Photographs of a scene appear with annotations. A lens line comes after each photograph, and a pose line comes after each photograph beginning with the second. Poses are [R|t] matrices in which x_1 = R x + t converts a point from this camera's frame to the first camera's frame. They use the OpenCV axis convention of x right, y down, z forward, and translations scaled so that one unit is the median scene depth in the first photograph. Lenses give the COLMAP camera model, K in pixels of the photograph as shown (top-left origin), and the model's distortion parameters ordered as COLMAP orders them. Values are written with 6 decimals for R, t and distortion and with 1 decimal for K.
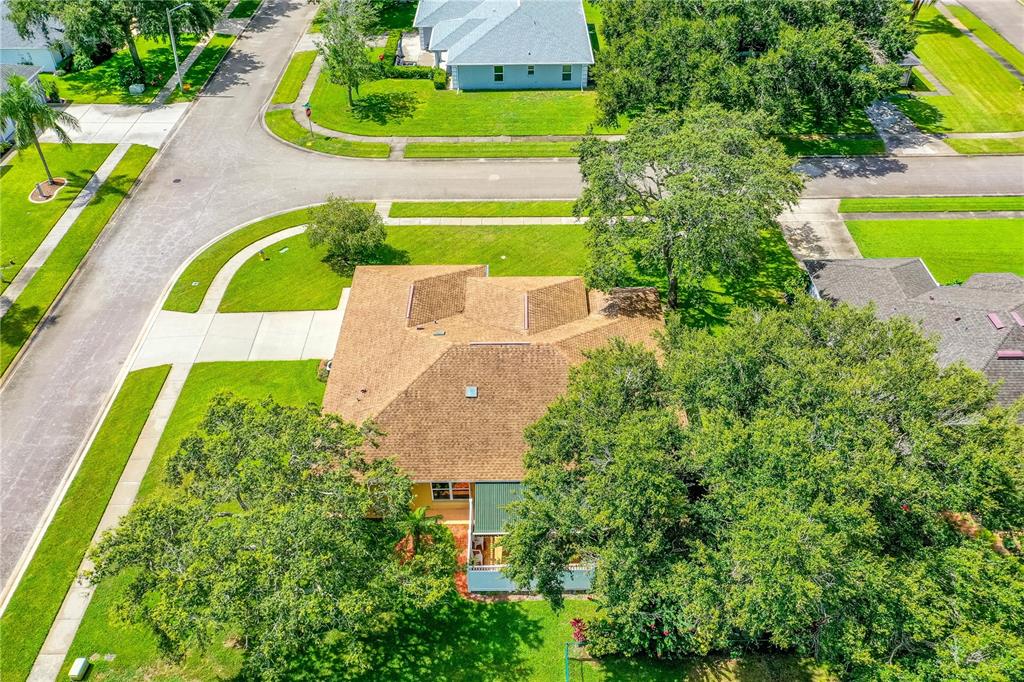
lens RADIAL K [[841.5, 0, 512.0], [0, 841.5, 341.0], [0, 0, 1]] dist [-0.001173, -0.000471]
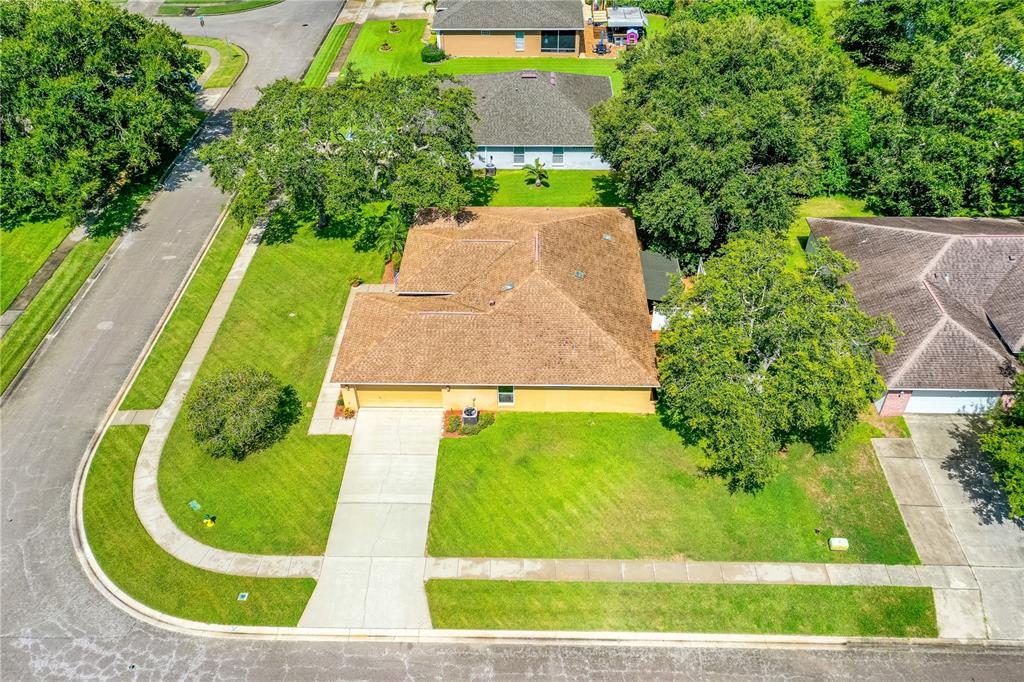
lens RADIAL K [[807.0, 0, 512.0], [0, 807.0, 341.0], [0, 0, 1]] dist [0.021144, -0.001245]
pose [[0.031844, -0.639486, 0.768143, -0.776047], [0.645906, 0.599664, 0.472450, -0.379074], [-0.762753, 0.481103, 0.432143, 0.464531]]
